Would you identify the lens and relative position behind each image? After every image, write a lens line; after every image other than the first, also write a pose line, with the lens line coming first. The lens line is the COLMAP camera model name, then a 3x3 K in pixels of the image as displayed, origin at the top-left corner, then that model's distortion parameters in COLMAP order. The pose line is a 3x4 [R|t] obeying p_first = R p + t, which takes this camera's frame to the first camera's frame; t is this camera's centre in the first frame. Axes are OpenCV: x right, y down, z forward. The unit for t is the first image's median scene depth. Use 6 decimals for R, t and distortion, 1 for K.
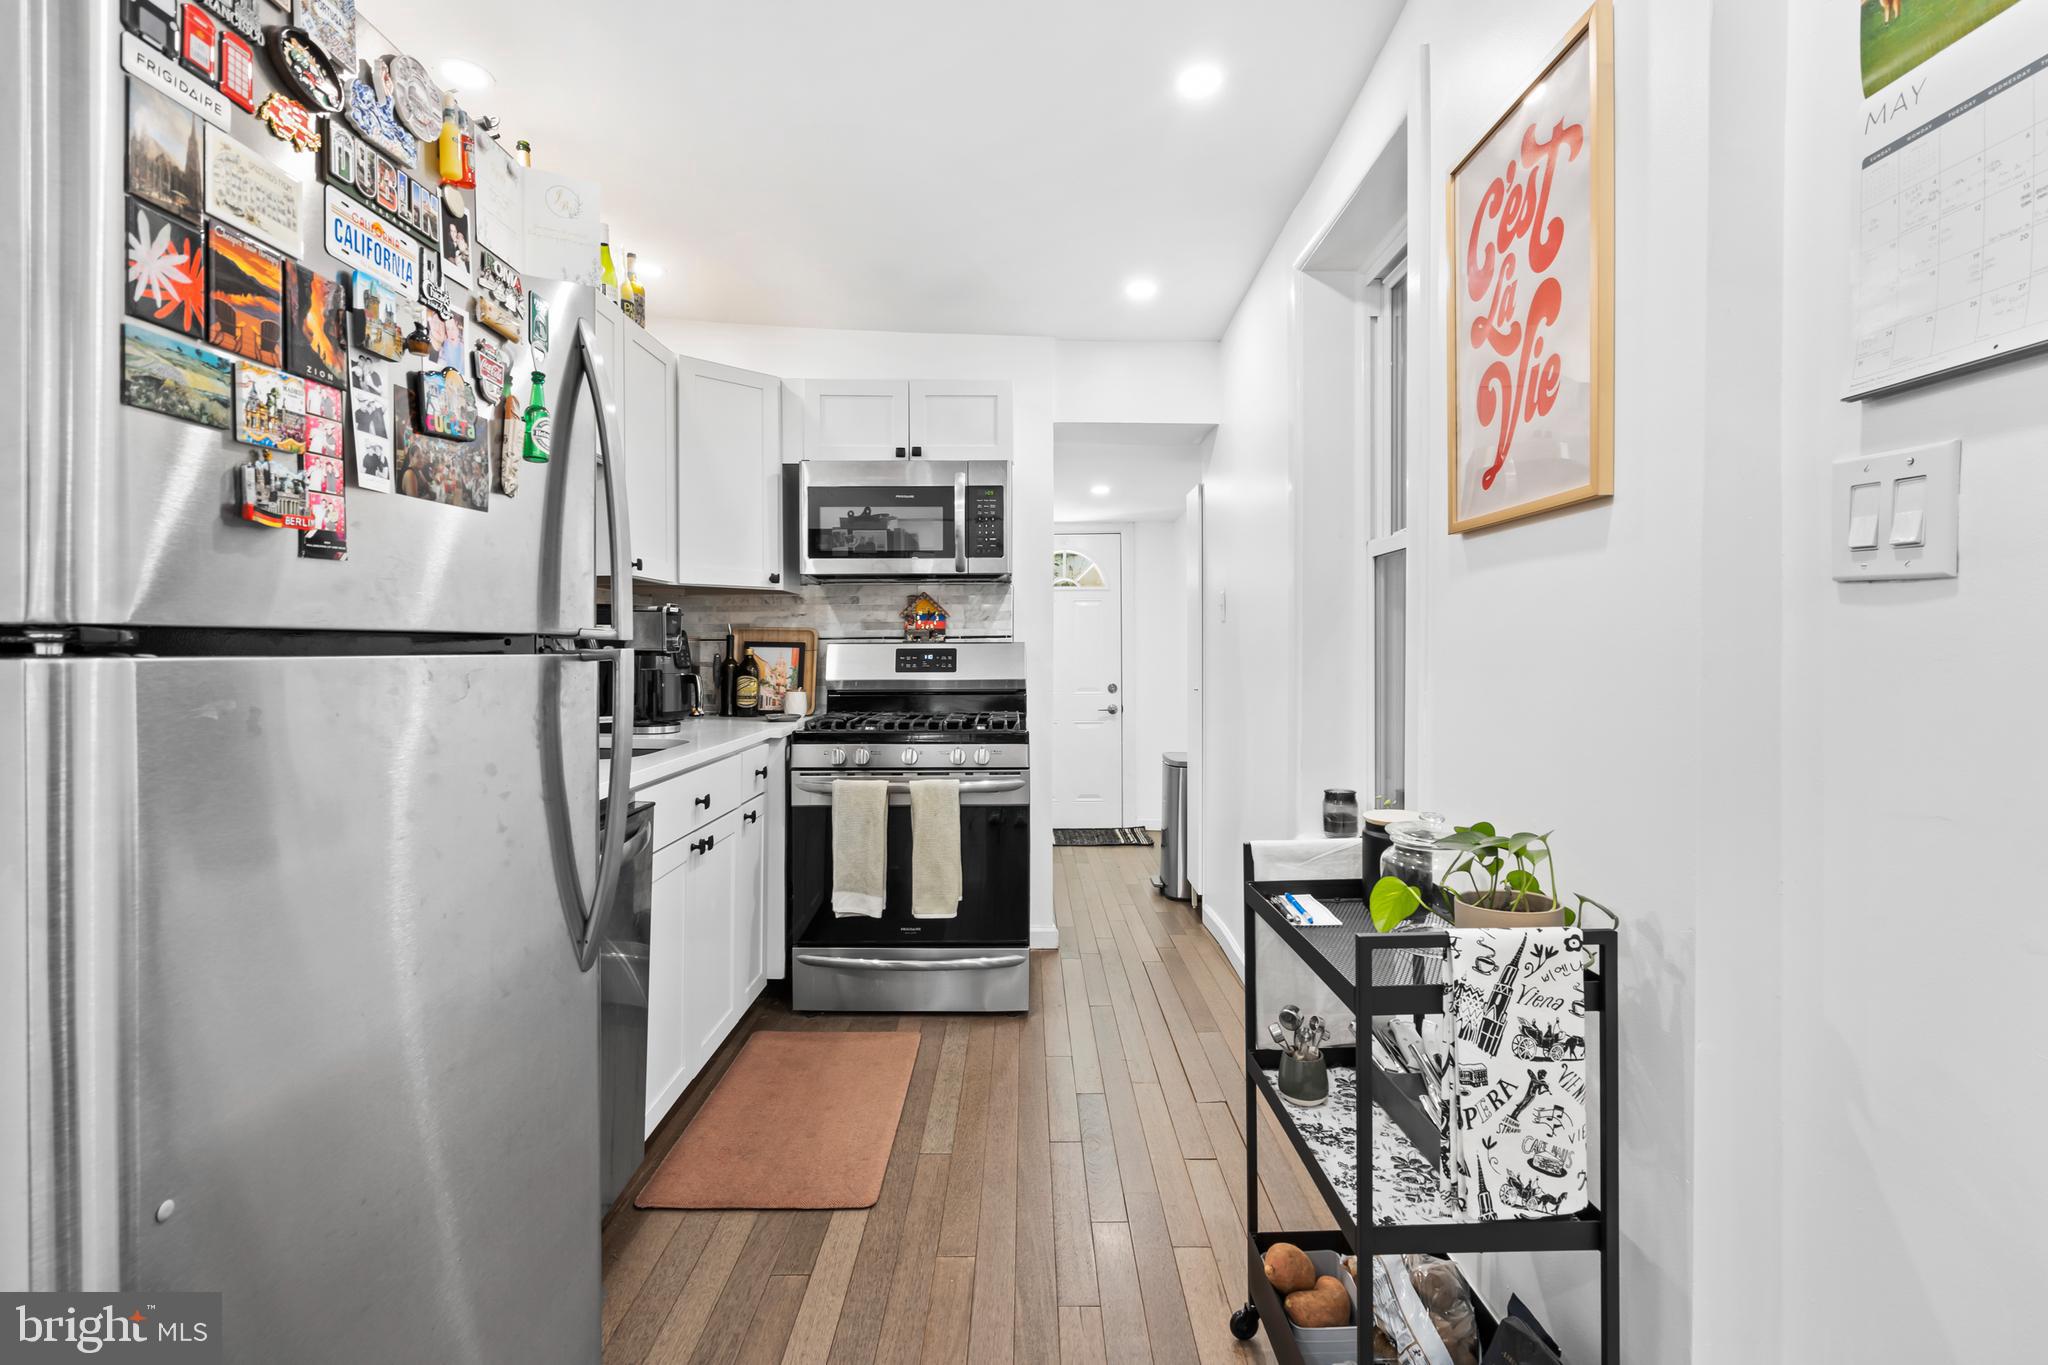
lens RADIAL K [[985.1, 0, 1029.9], [0, 985.1, 642.4], [0, 0, 1]] dist [-0.011039, 0.011513]
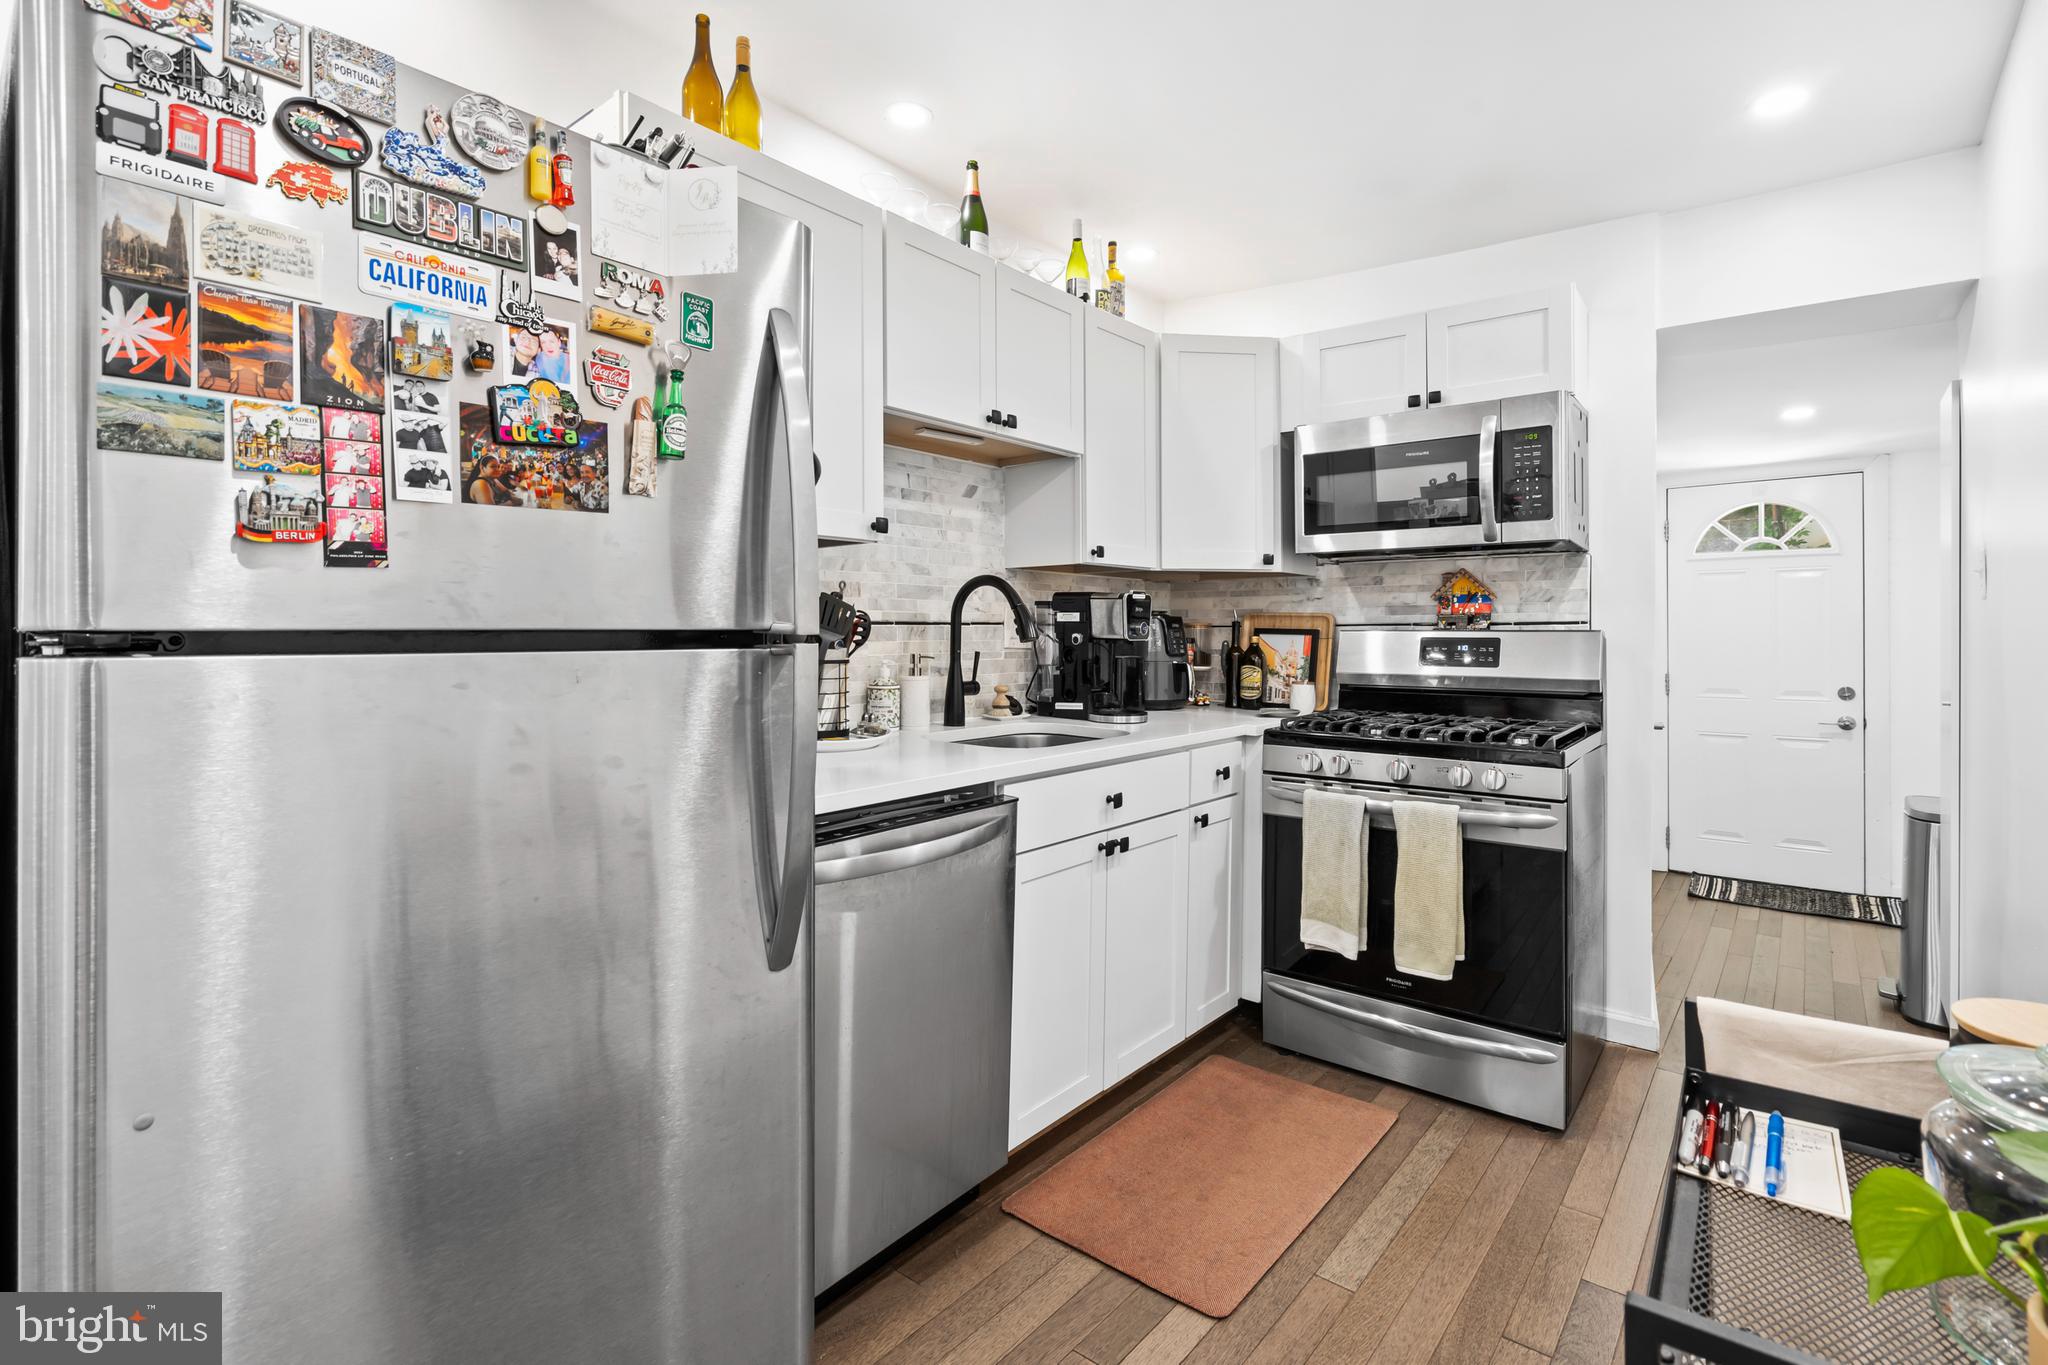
lens RADIAL K [[971.3, 0, 1021.9], [0, 971.3, 622.8], [0, 0, 1]] dist [-0.001686, 0.000820]
pose [[0.765258, 0.000146, -0.643724, 0.170563], [-0.000797, 0.999999, -0.000721, -0.006611], [0.643724, 0.001064, 0.765257, 0.193945]]
